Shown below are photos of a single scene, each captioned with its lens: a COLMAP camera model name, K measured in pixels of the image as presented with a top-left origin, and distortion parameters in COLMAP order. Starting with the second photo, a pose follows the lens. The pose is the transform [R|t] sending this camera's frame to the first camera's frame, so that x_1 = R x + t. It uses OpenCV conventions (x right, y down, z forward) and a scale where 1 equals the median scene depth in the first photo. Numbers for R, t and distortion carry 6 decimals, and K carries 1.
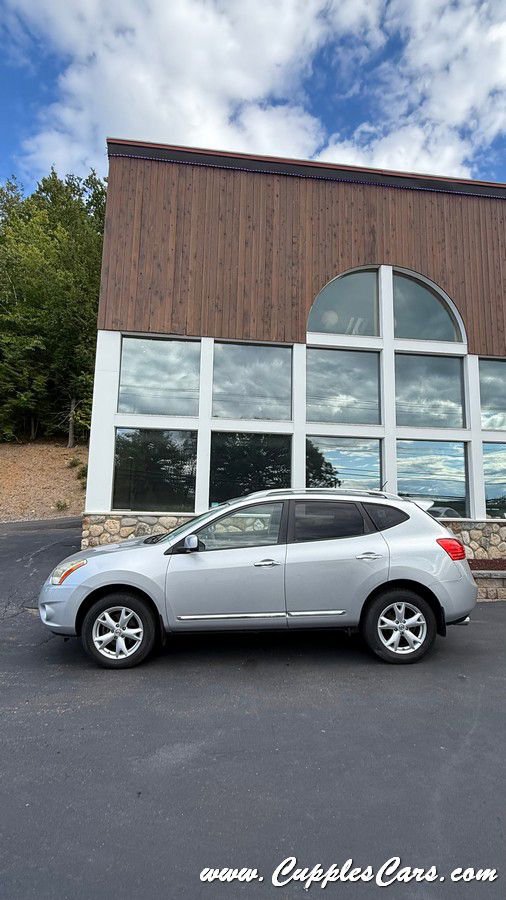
lens RADIAL K [[442.1, 0, 254.0], [0, 442.1, 447.4], [0, 0, 1]] dist [0.000805, 0.000317]
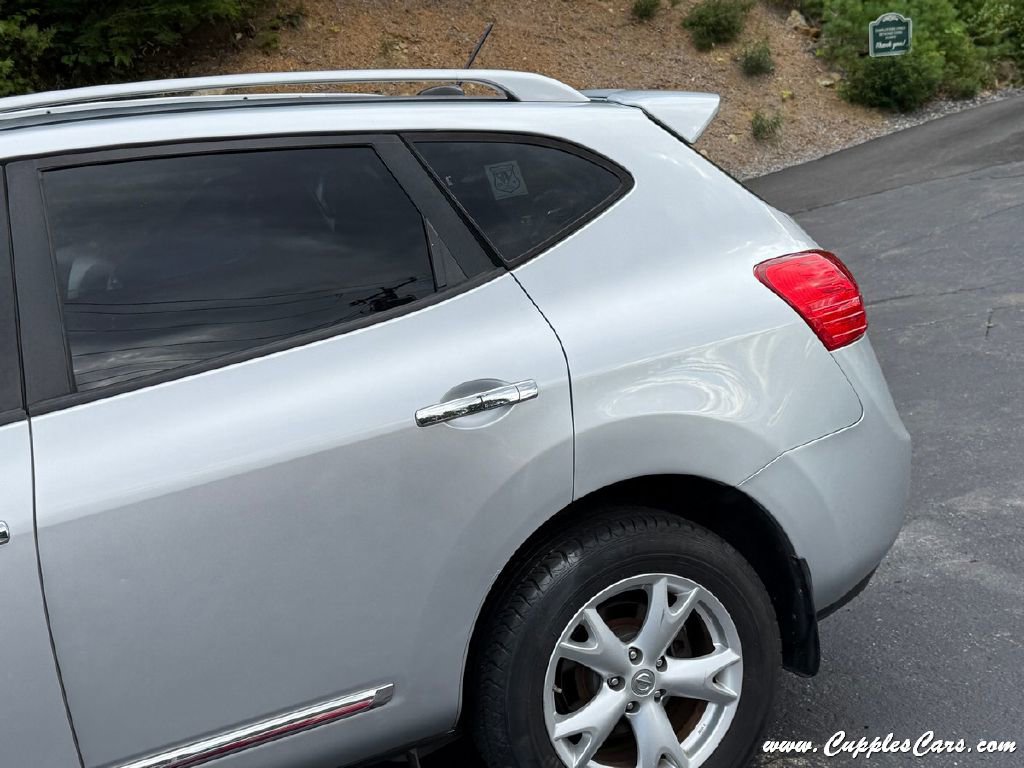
lens RADIAL K [[1347.7, 0, 512.0], [0, 1347.7, 384.0], [0, 0, 1]] dist [0.217493, -0.596422]
pose [[0.924052, -0.175508, 0.339595, 0.072377], [0.074501, 0.954021, 0.290334, 0.060435], [-0.374936, -0.242984, 0.894640, 0.434794]]
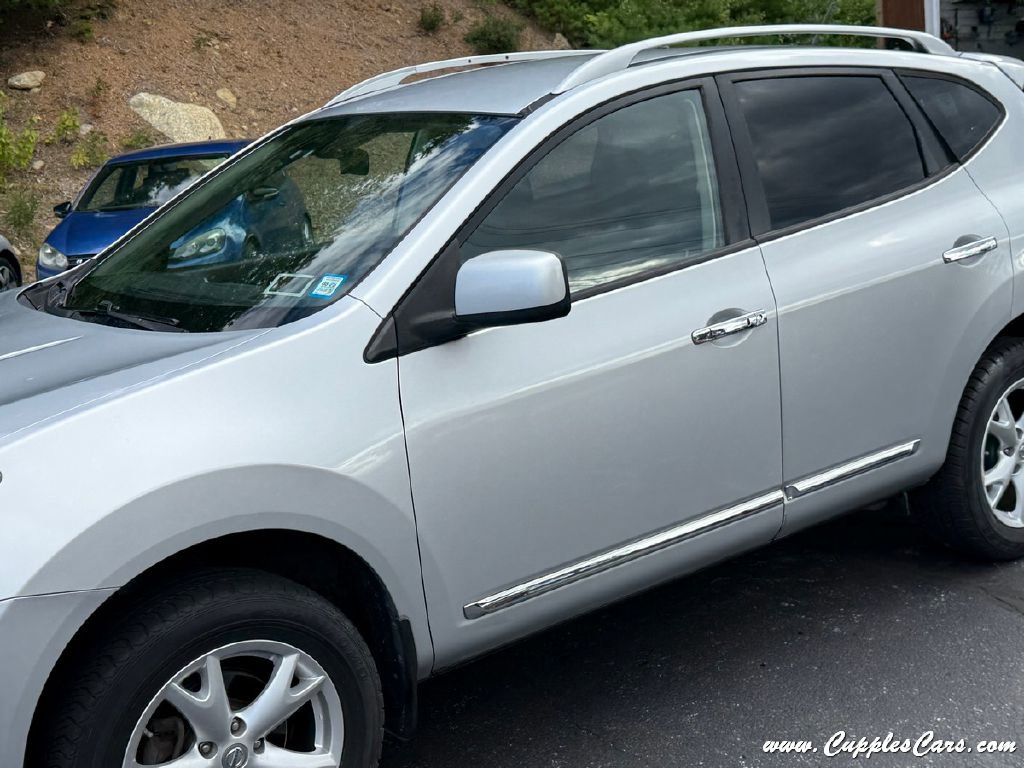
lens RADIAL K [[1347.7, 0, 512.0], [0, 1347.7, 384.0], [0, 0, 1]] dist [0.217493, -0.596422]
pose [[0.806781, -0.178504, 0.563241, -0.499089], [0.011256, 0.957742, 0.287408, 0.063327], [-0.590743, -0.225536, 0.774698, 0.434179]]
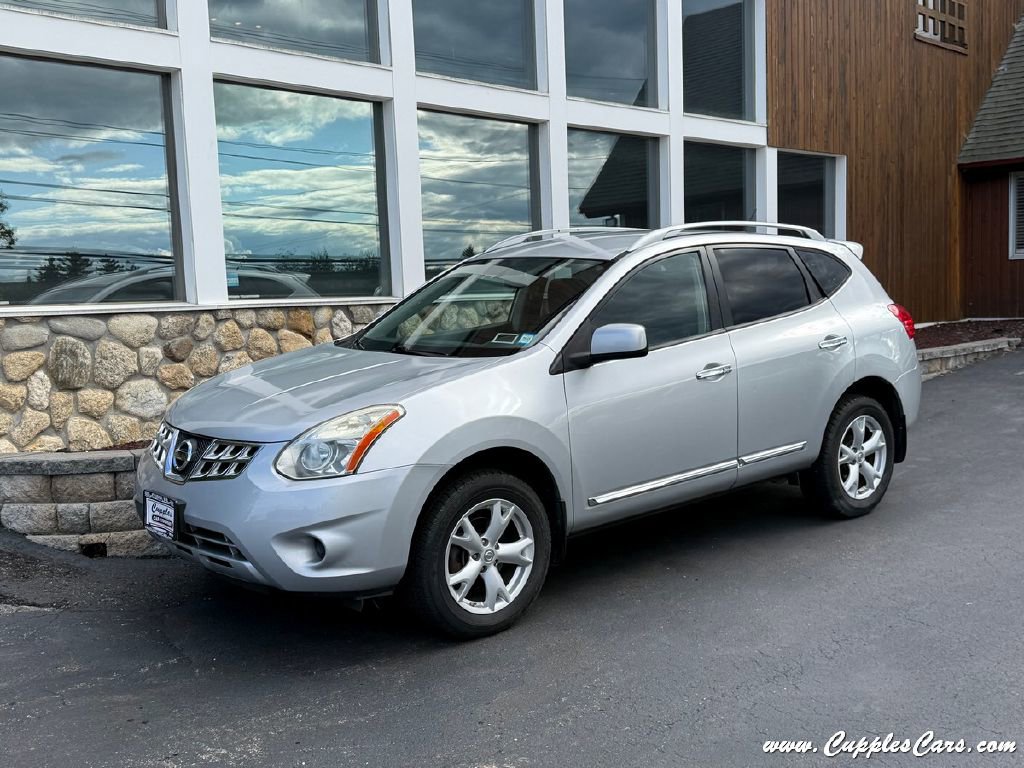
lens RADIAL K [[1087.2, 0, 512.0], [0, 1087.2, 384.0], [0, 0, 1]] dist [0.197776, -0.435753]
pose [[0.778536, -0.098719, 0.619788, -0.881807], [-0.036087, 0.978876, 0.201244, 0.032503], [-0.626562, -0.179042, 0.758527, 0.186333]]
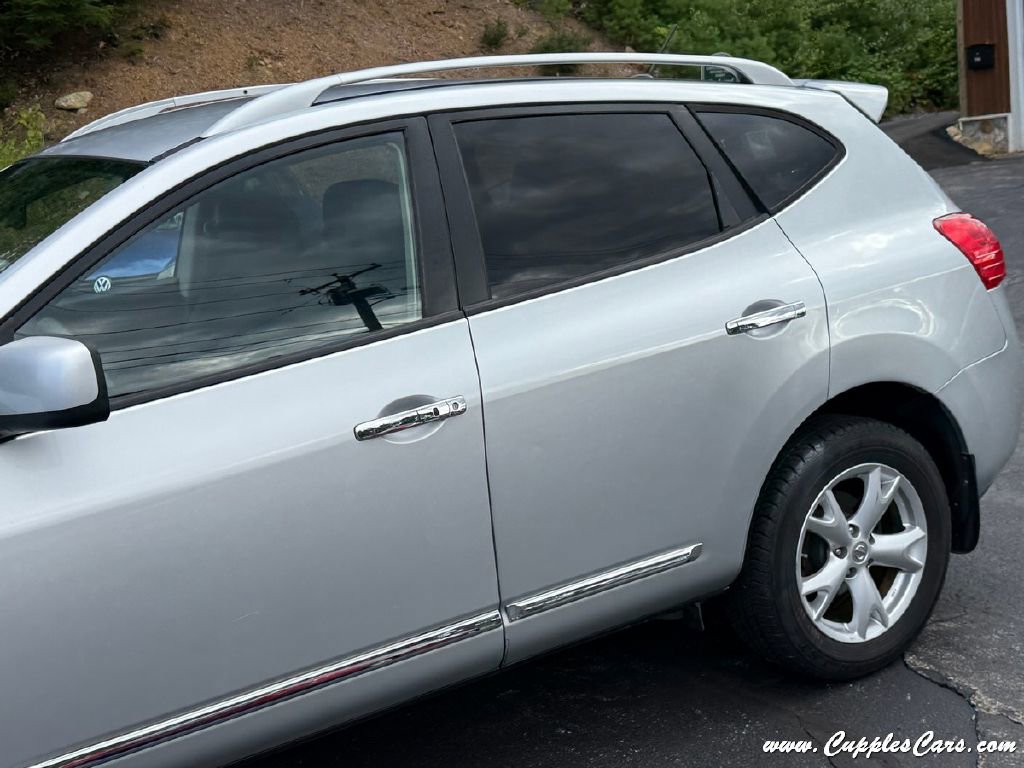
lens RADIAL K [[1345.1, 0, 509.7], [0, 1345.1, 379.9], [0, 0, 1]] dist [0.220653, -0.612523]
pose [[0.857227, -0.163575, 0.488267, -0.230627], [0.026405, 0.960921, 0.275562, 0.063232], [-0.514261, -0.223326, 0.828047, 0.418188]]
